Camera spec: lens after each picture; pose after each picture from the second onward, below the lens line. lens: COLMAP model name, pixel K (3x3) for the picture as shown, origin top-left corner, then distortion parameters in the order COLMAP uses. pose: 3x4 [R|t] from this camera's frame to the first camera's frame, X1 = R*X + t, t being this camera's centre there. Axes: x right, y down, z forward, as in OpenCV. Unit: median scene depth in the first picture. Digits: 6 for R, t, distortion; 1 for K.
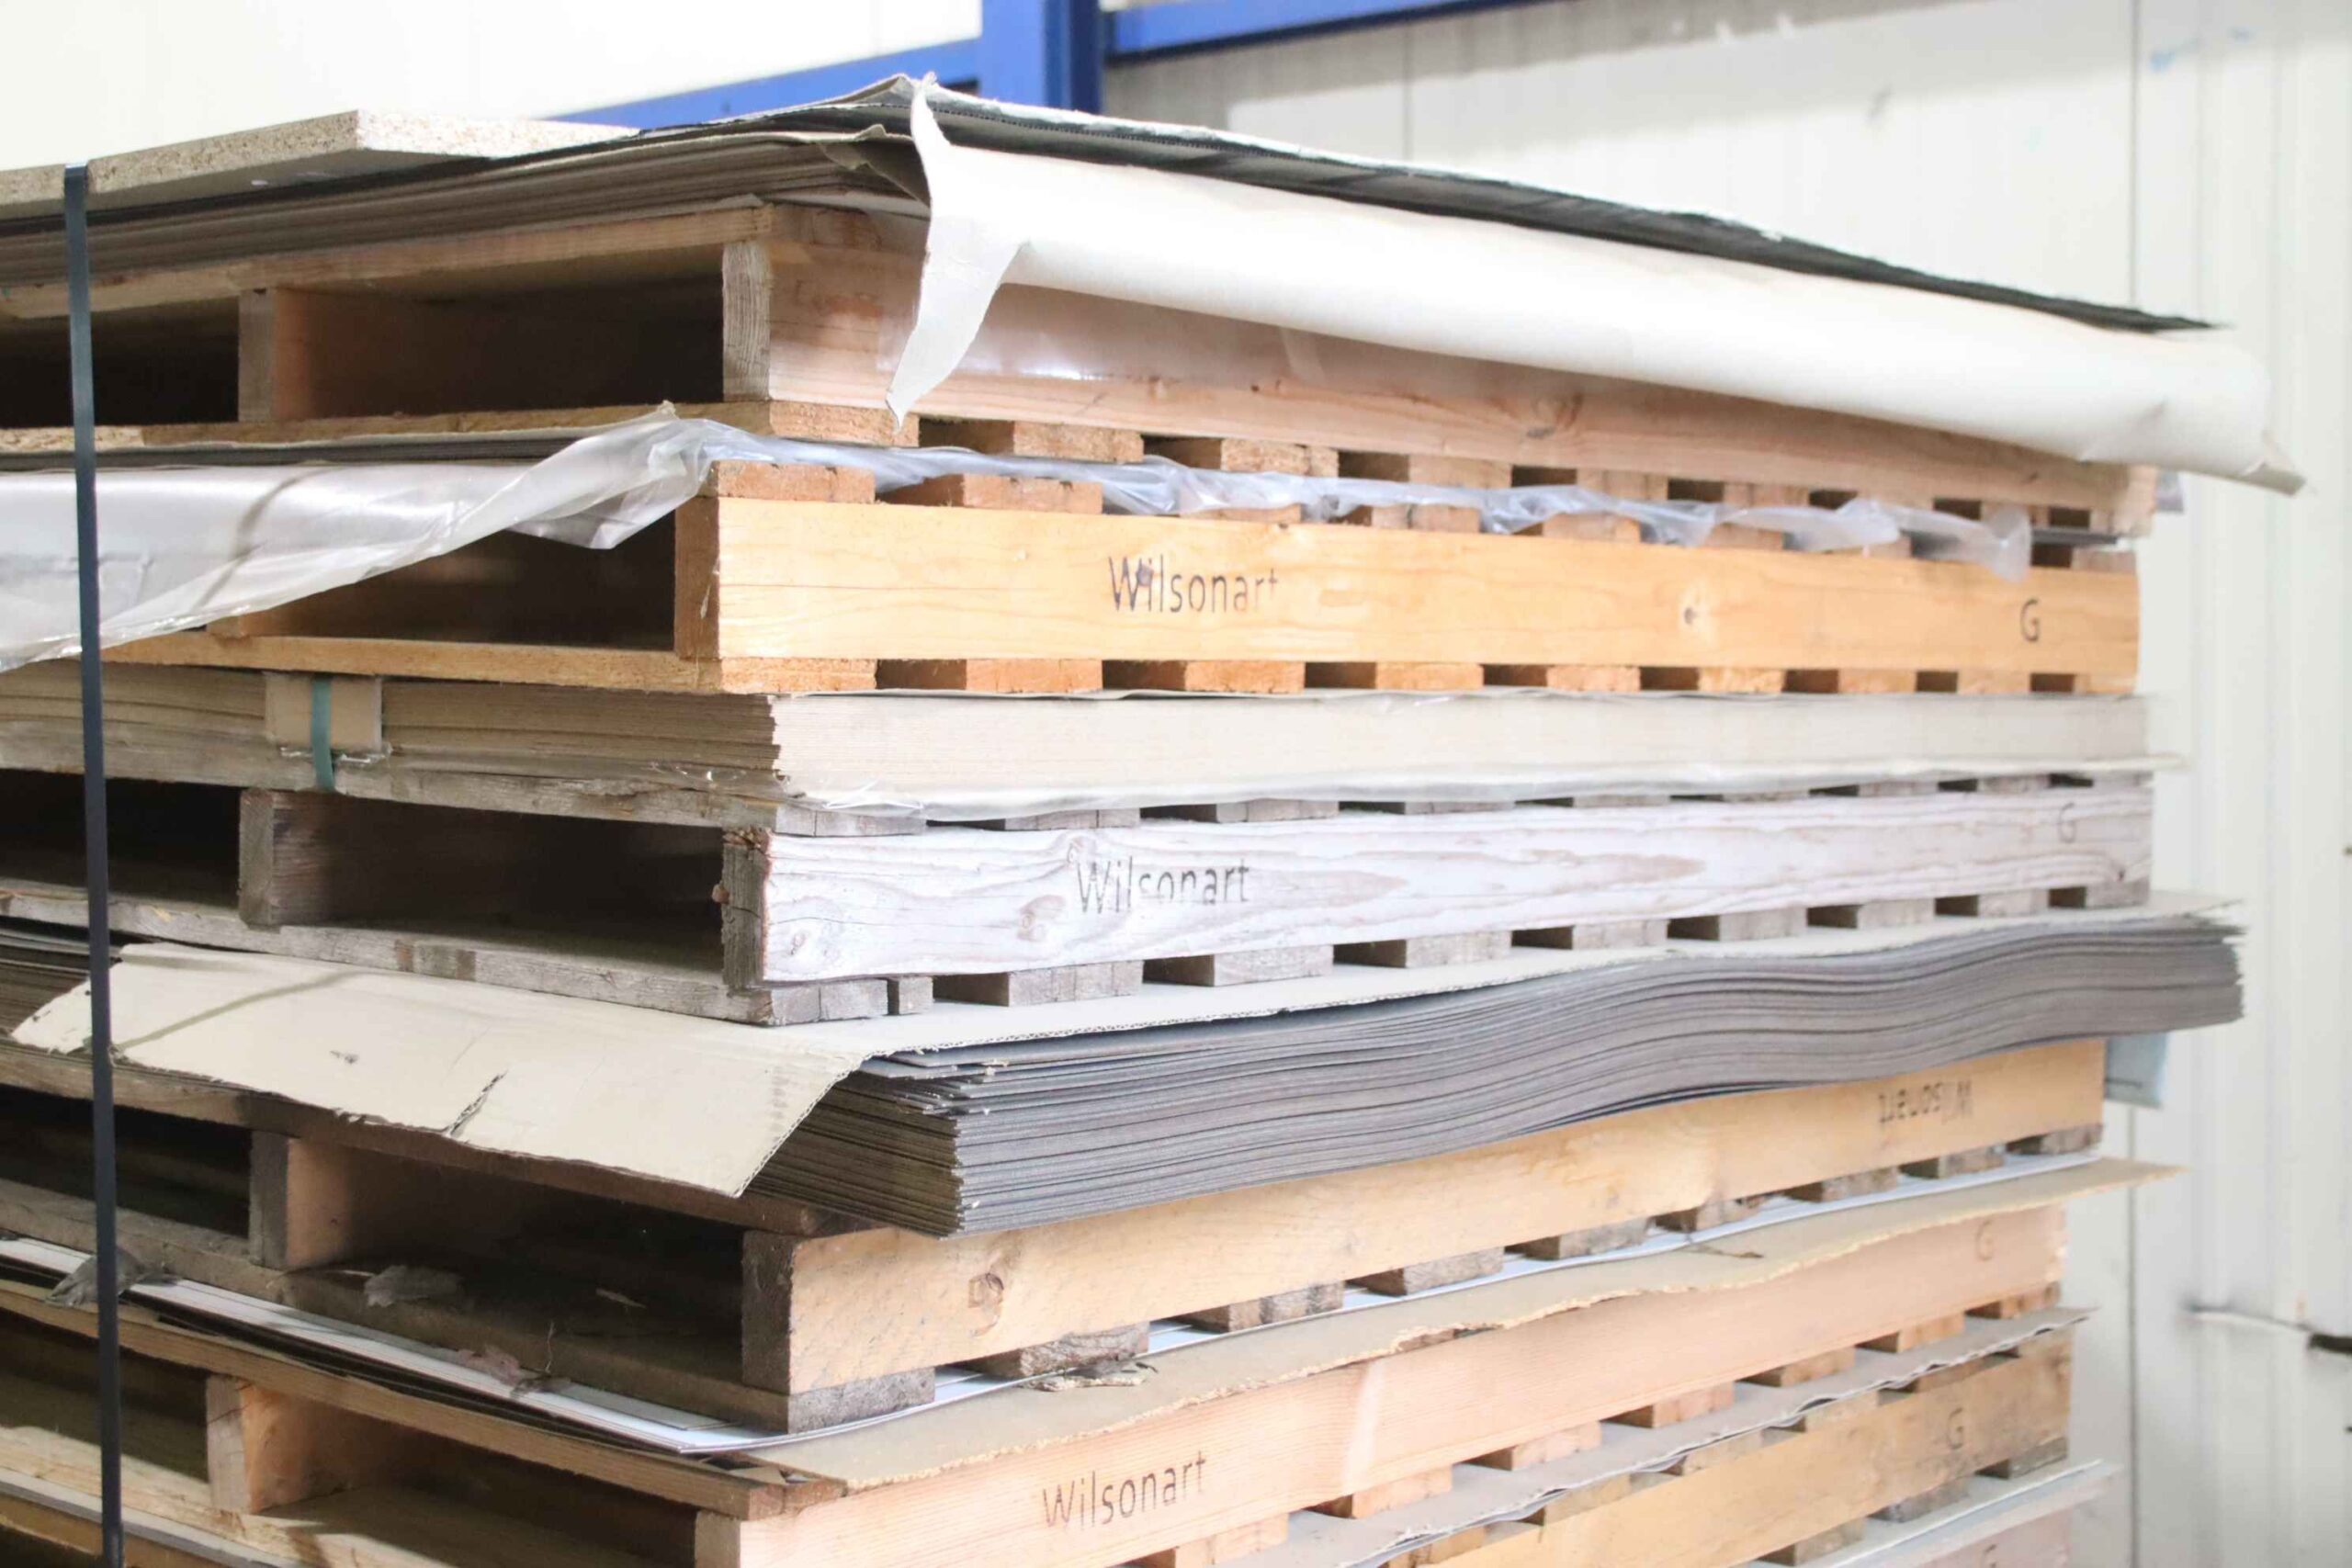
lens RADIAL K [[3379.2, 0, 1176.0], [0, 3379.2, 784.0], [0, 0, 1]] dist [0.031259, 0.071889]
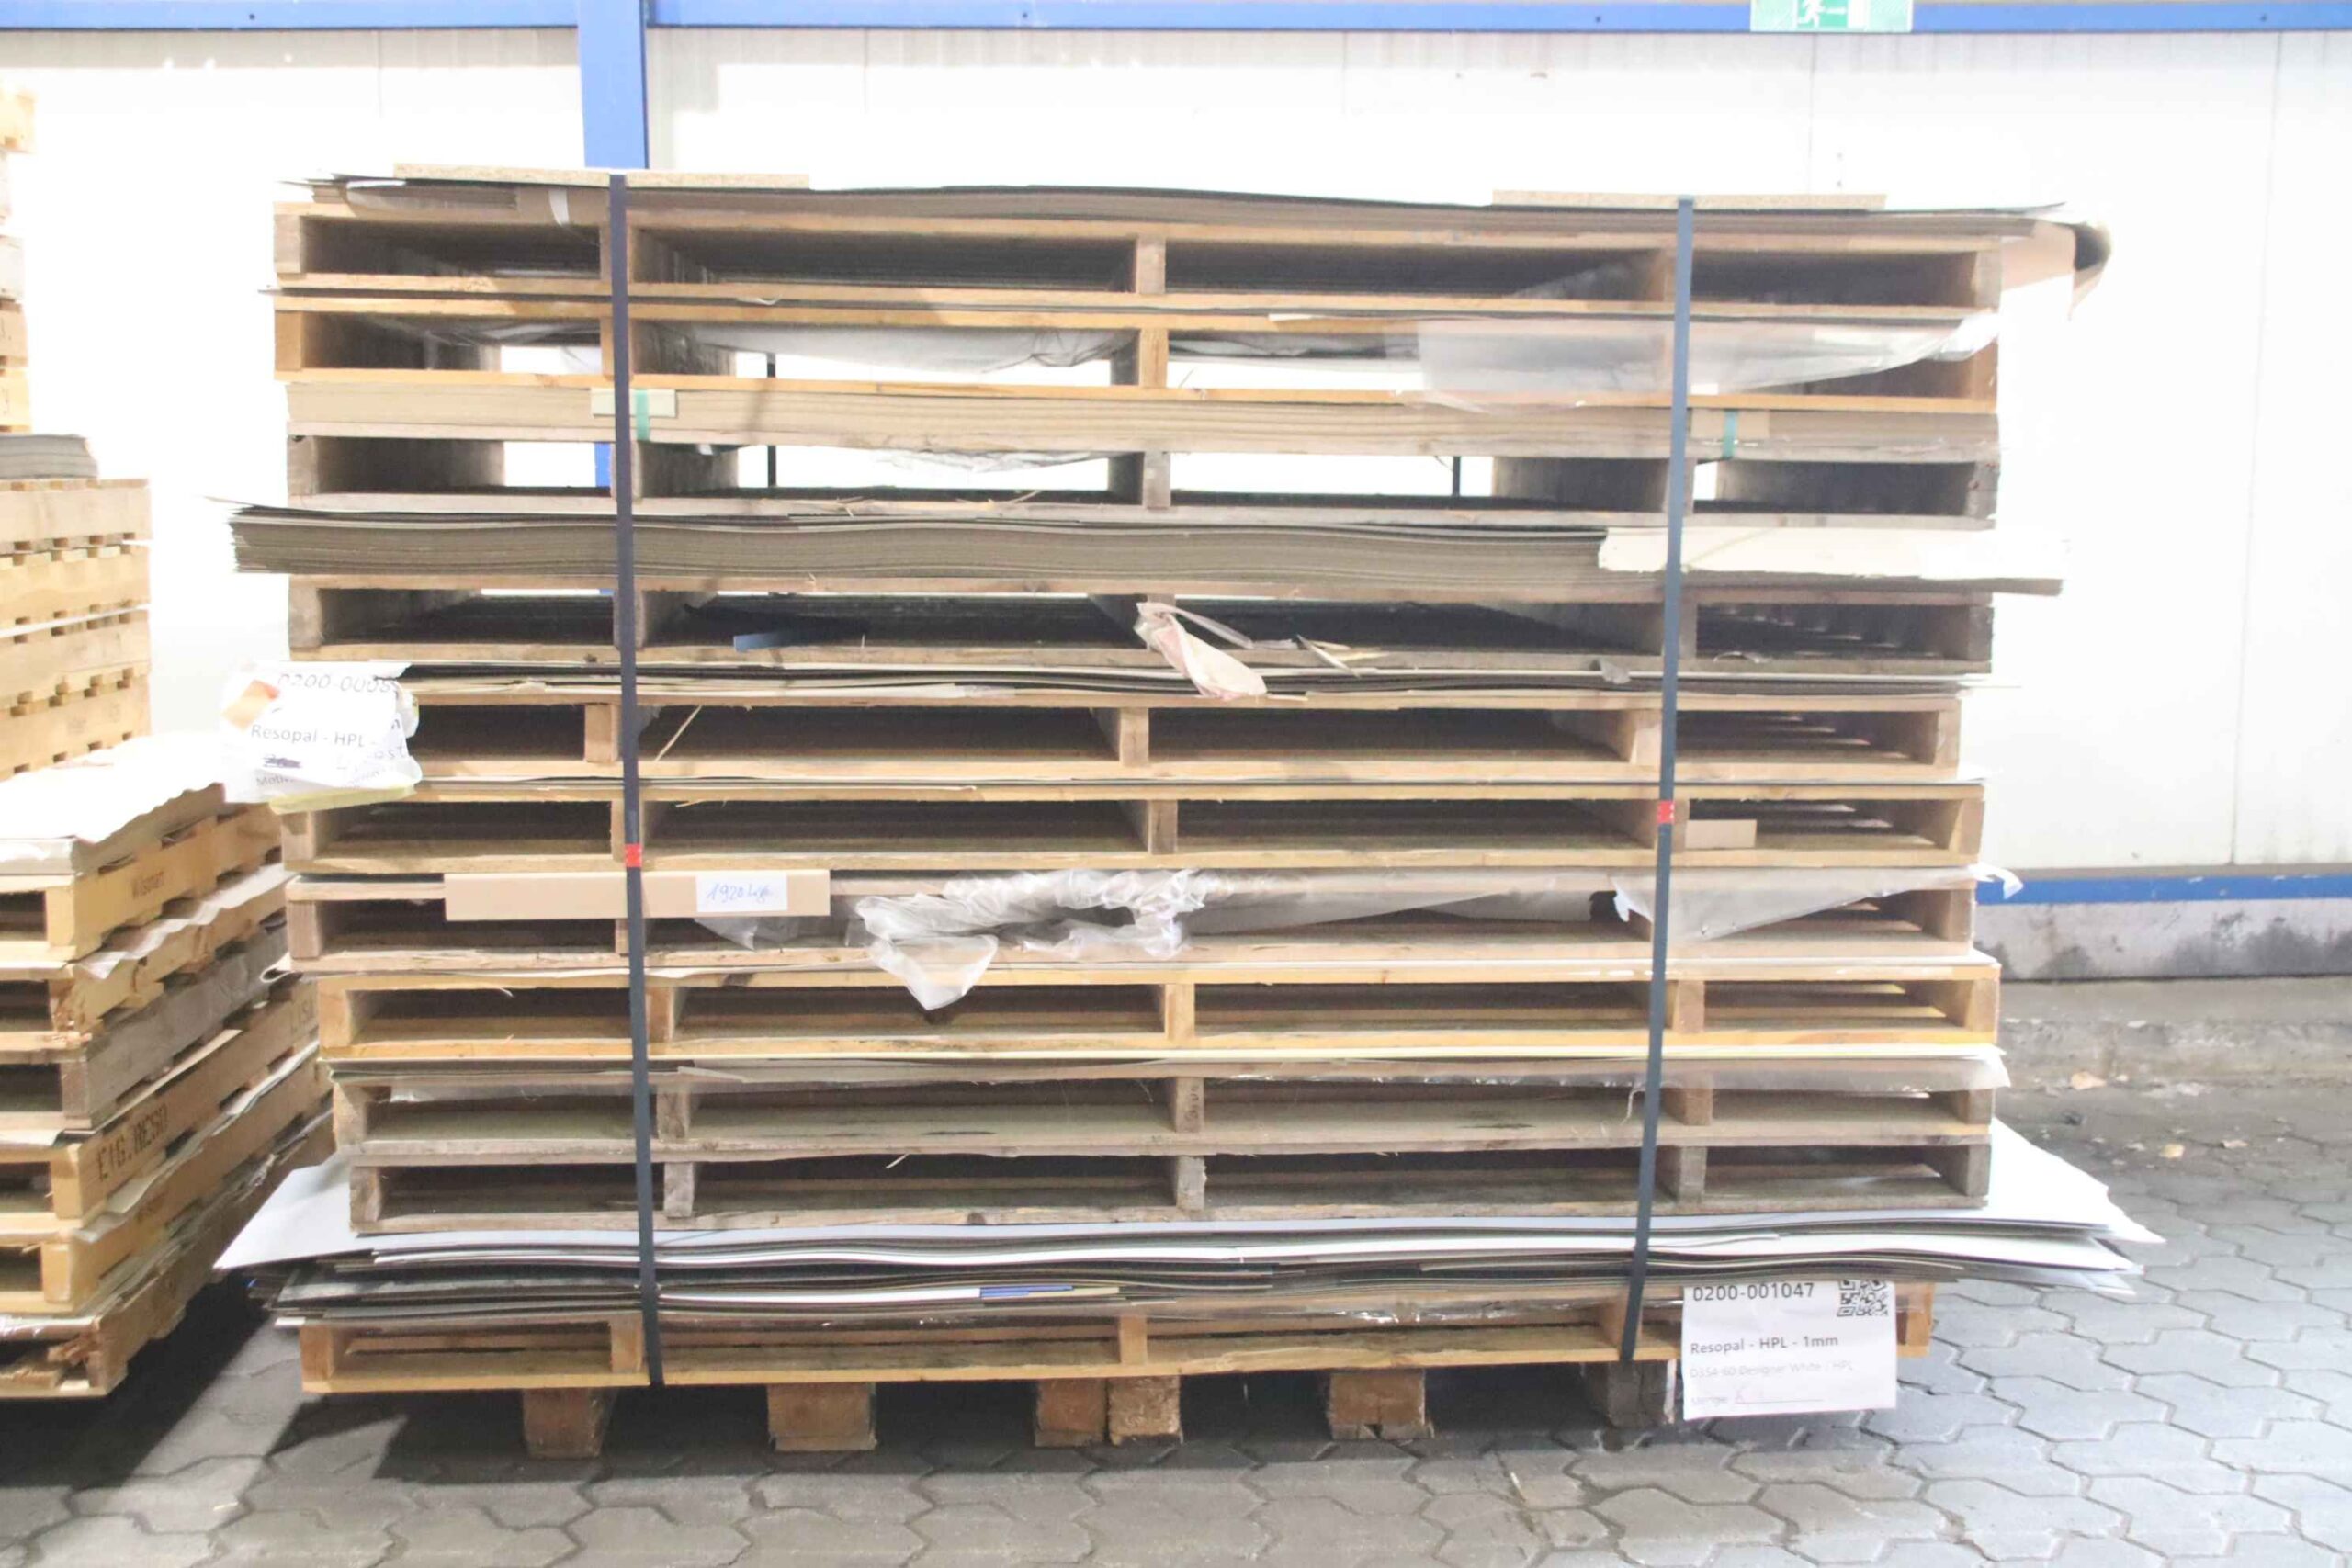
lens RADIAL K [[2715.9, 0, 1176.0], [0, 2715.9, 784.0], [0, 0, 1]] dist [-0.067656, 0.175552]
pose [[0.686072, -0.102506, 0.720276, -1.975429], [0.037150, 0.993669, 0.106028, 0.014455], [-0.726585, -0.045984, 0.685536, -0.061879]]
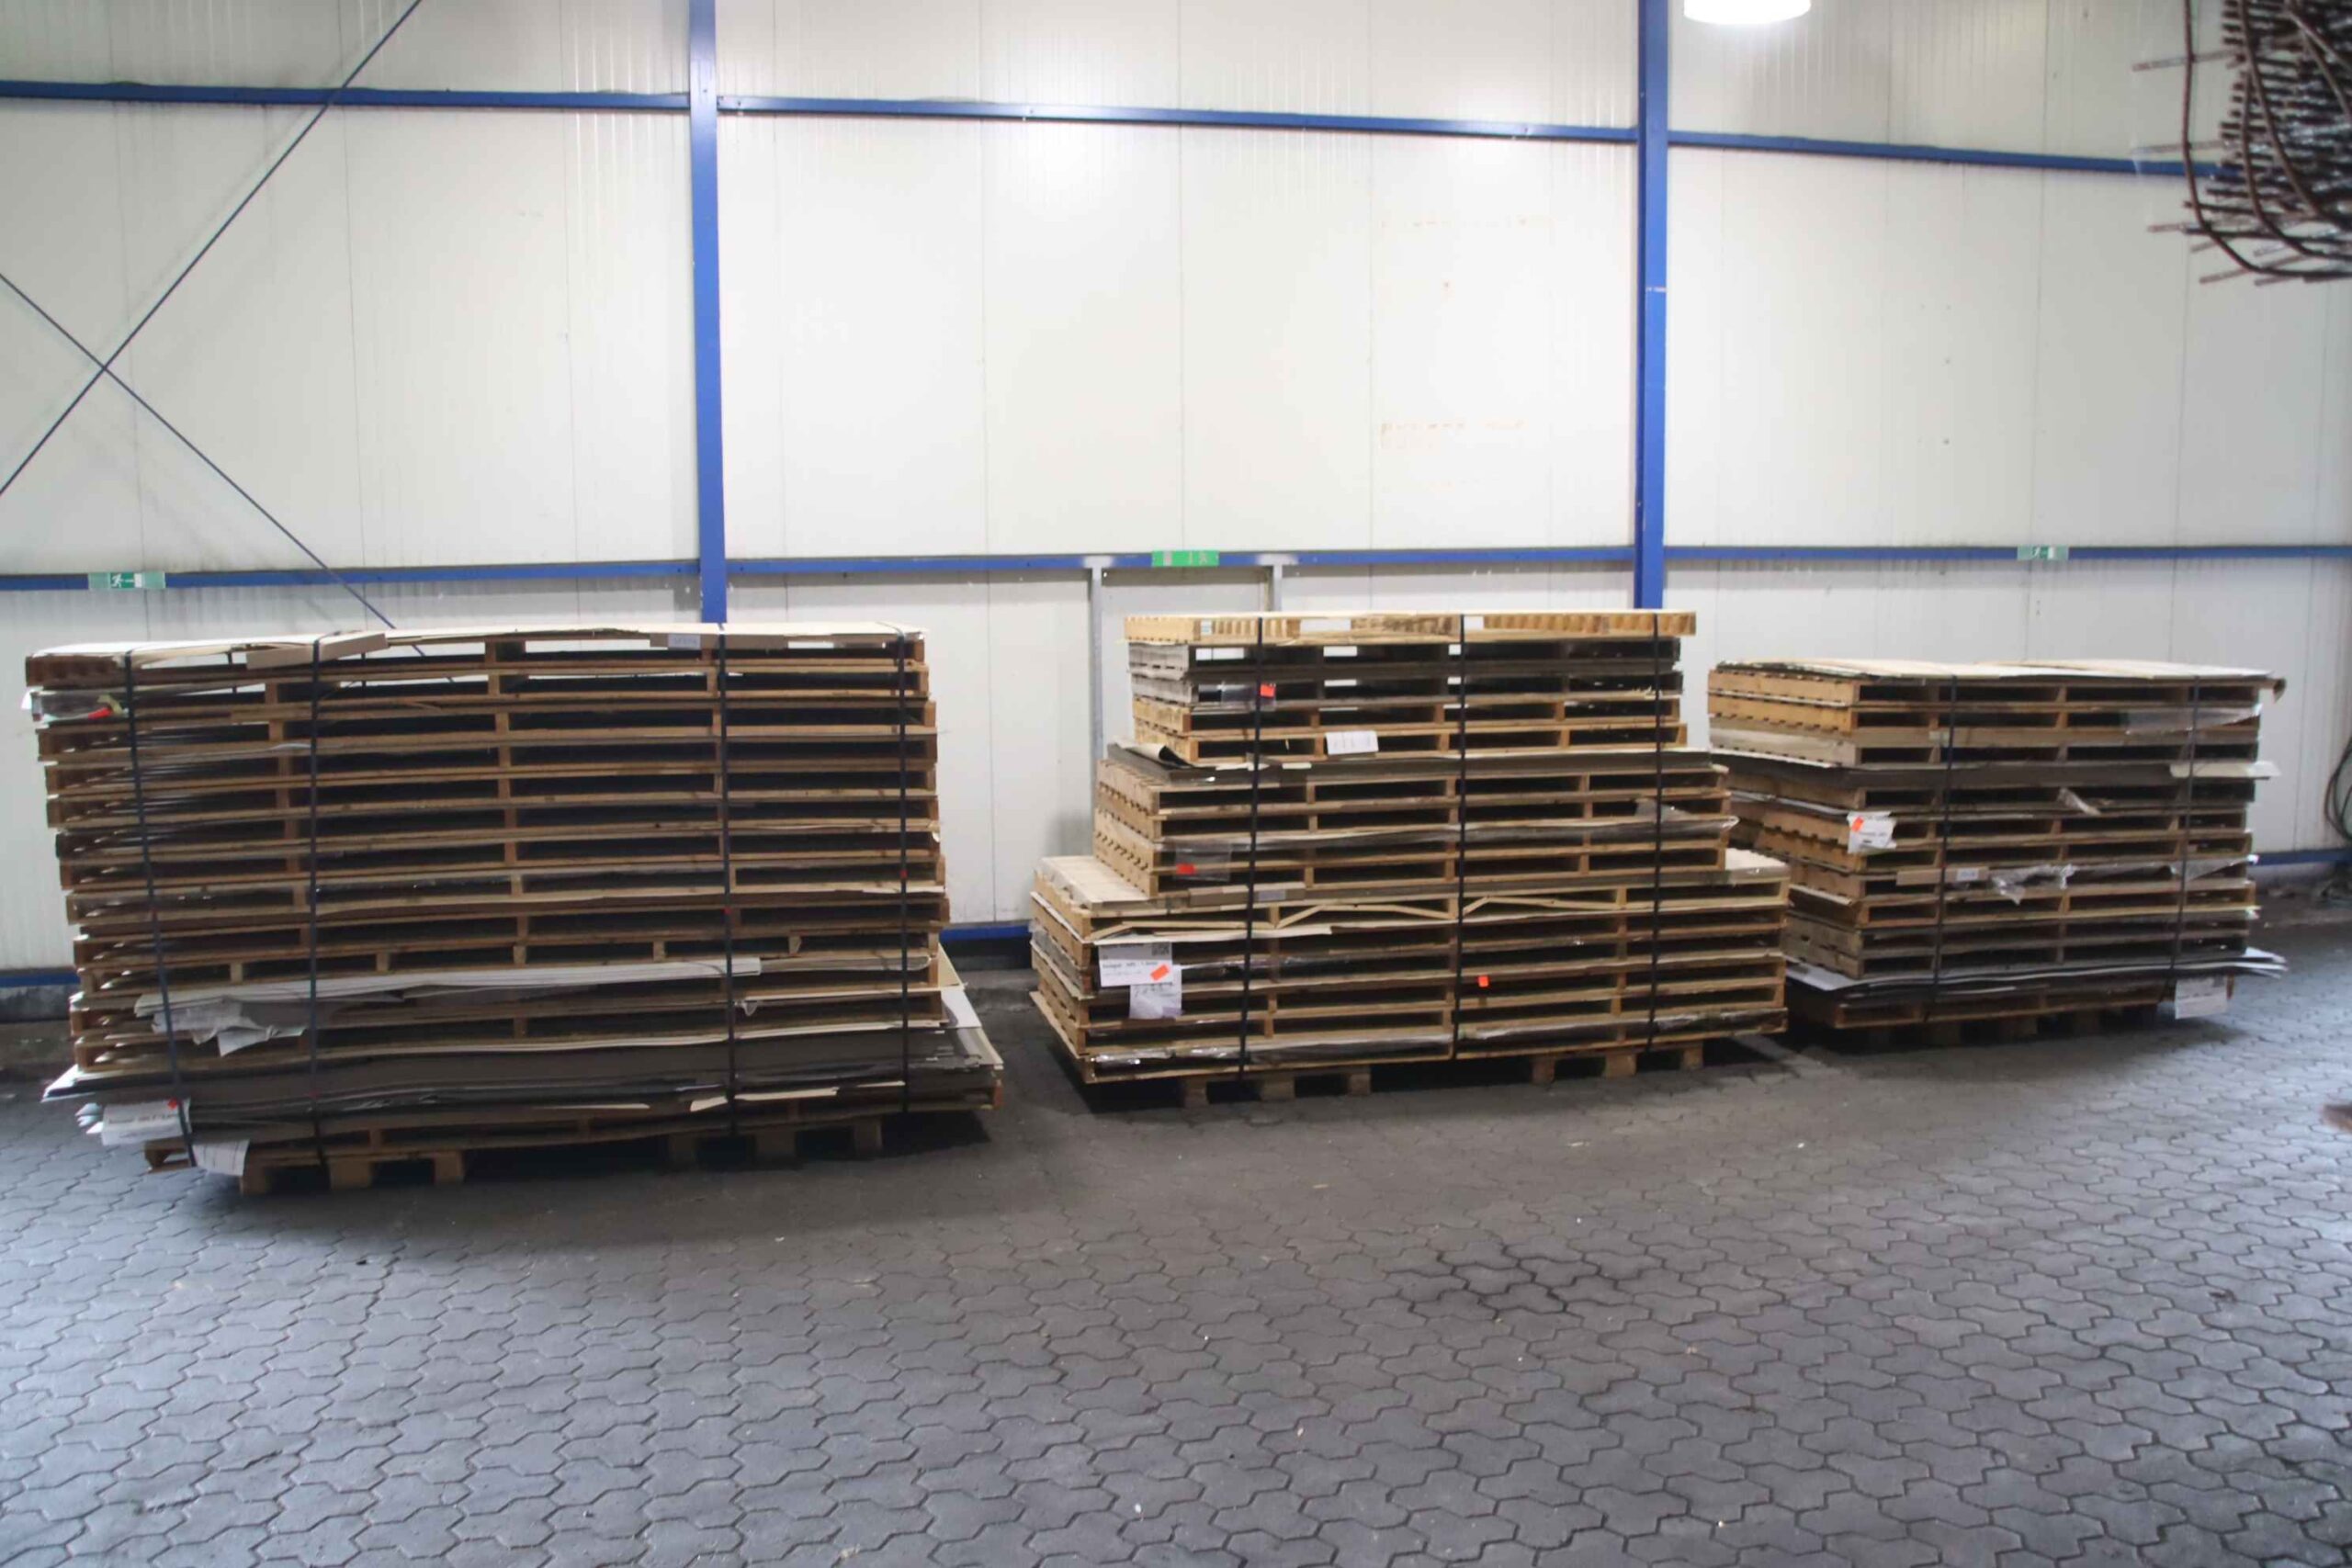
lens RADIAL K [[2036.6, 0, 1176.0], [0, 2036.6, 784.0], [0, 0, 1]] dist [-0.130015, 0.068372]
pose [[0.556713, -0.097396, 0.824976, -6.011592], [0.047905, 0.995214, 0.085167, -0.462260], [-0.829322, -0.007893, 0.558715, 0.330116]]
